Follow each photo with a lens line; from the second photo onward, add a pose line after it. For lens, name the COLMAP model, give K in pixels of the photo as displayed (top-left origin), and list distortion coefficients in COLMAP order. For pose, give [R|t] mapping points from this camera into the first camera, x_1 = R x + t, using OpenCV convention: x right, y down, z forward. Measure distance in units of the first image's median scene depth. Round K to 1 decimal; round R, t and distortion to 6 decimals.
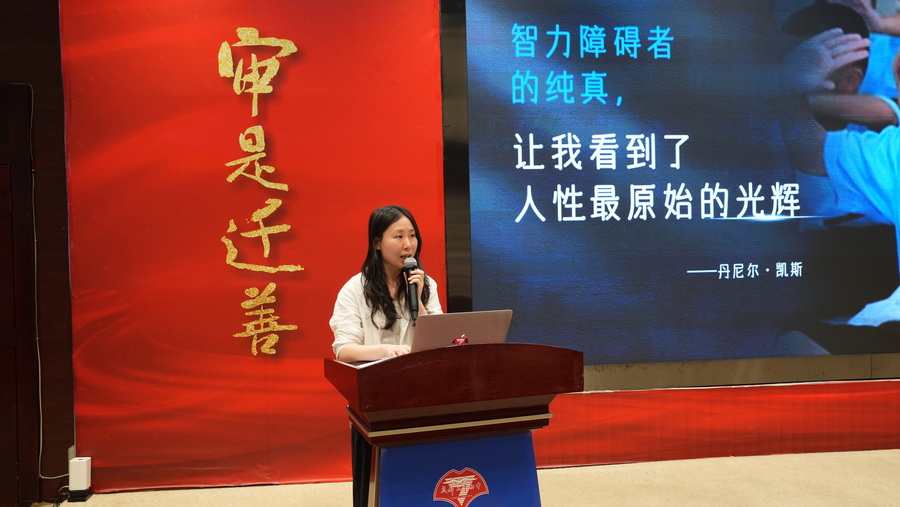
lens RADIAL K [[828.7, 0, 449.8], [0, 828.7, 253.6], [0, 0, 1]] dist [0.000881, 0.000000]
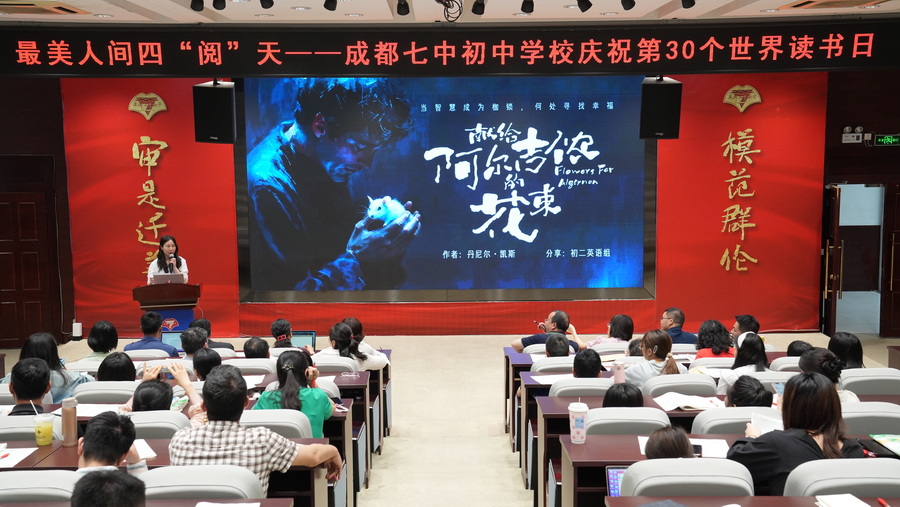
lens RADIAL K [[1061.7, 0, 447.6], [0, 1061.7, 251.6], [0, 0, 1]] dist [0.110259, 0.000000]
pose [[0.990292, 0.027843, -0.136185, 0.964418], [-0.013766, 0.994561, 0.103238, -0.272161], [0.138319, -0.100361, 0.985290, -1.766592]]
